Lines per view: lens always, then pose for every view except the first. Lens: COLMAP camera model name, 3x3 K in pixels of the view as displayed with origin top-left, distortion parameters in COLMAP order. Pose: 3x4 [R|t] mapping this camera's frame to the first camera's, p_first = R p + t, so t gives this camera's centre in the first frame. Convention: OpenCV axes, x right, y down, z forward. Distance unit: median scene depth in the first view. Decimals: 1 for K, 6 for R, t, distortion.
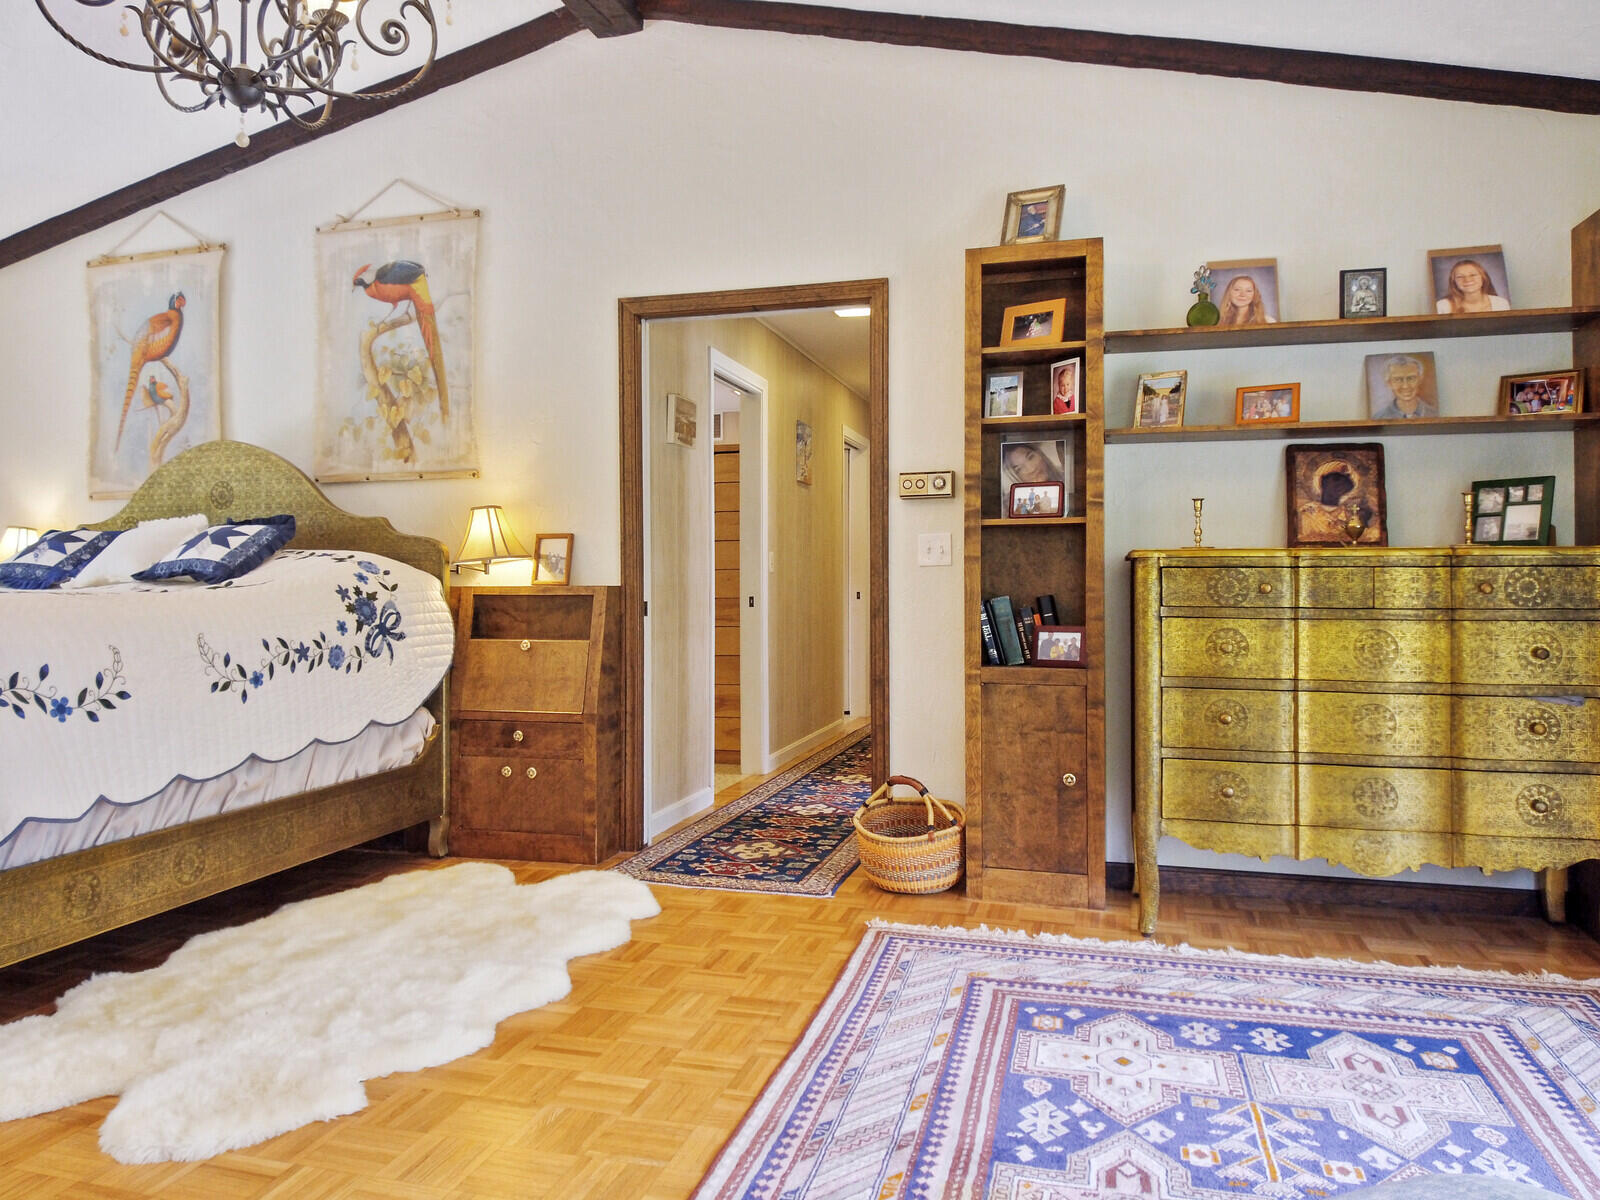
lens RADIAL K [[1147.0, 0, 800.9], [0, 1147.0, 586.4], [0, 0, 1]] dist [0.011747, -0.005379]
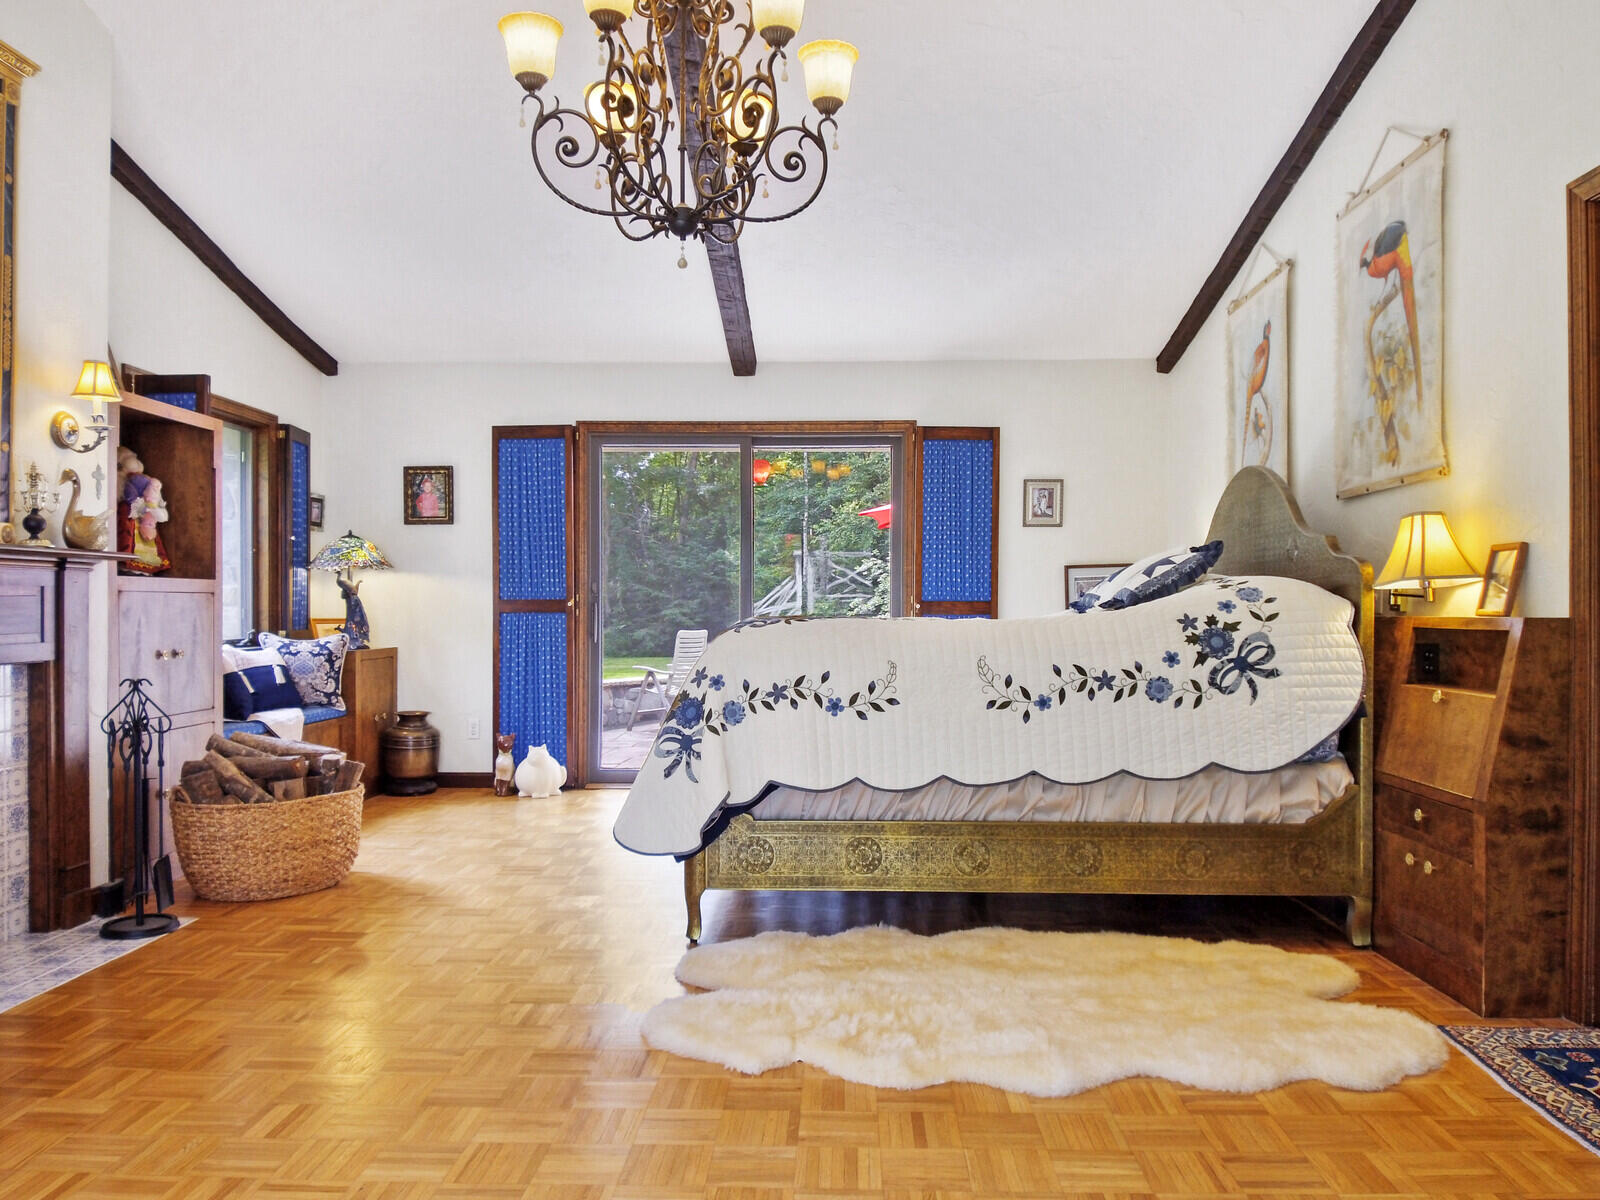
lens RADIAL K [[1165.3, 0, 800.0], [0, 1165.3, 600.0], [0, 0, 1]] dist [0.114979, -0.141868]
pose [[0.233340, -0.004642, -0.972384, 0.463889], [-0.005101, 0.999969, -0.005998, -0.005290], [0.972382, 0.006359, 0.233310, 0.464065]]
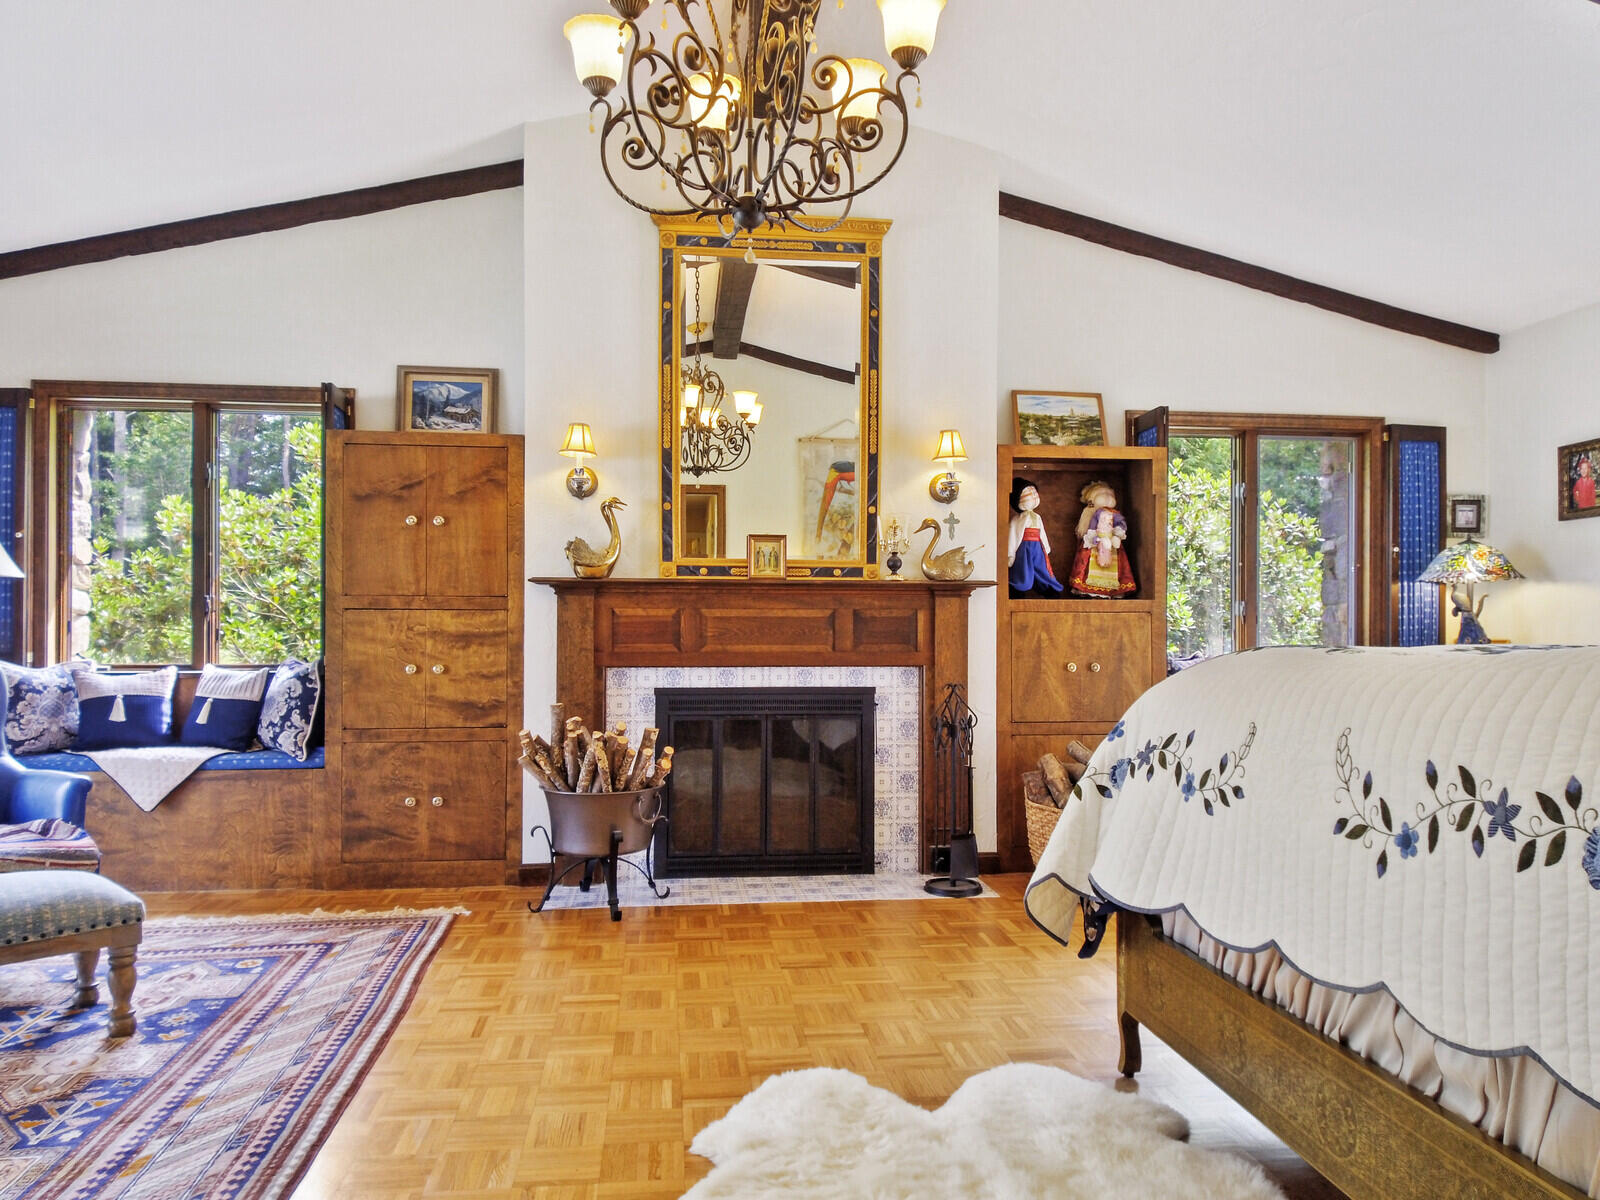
lens RADIAL K [[1137.2, 0, 787.9], [0, 1137.2, 612.8], [0, 0, 1]] dist [0.056213, -0.060099]
pose [[-0.924861, -0.004533, -0.380278, -0.040587], [-0.003526, 0.999988, -0.003344, -0.011191], [0.380289, -0.001752, -0.924866, 1.186214]]
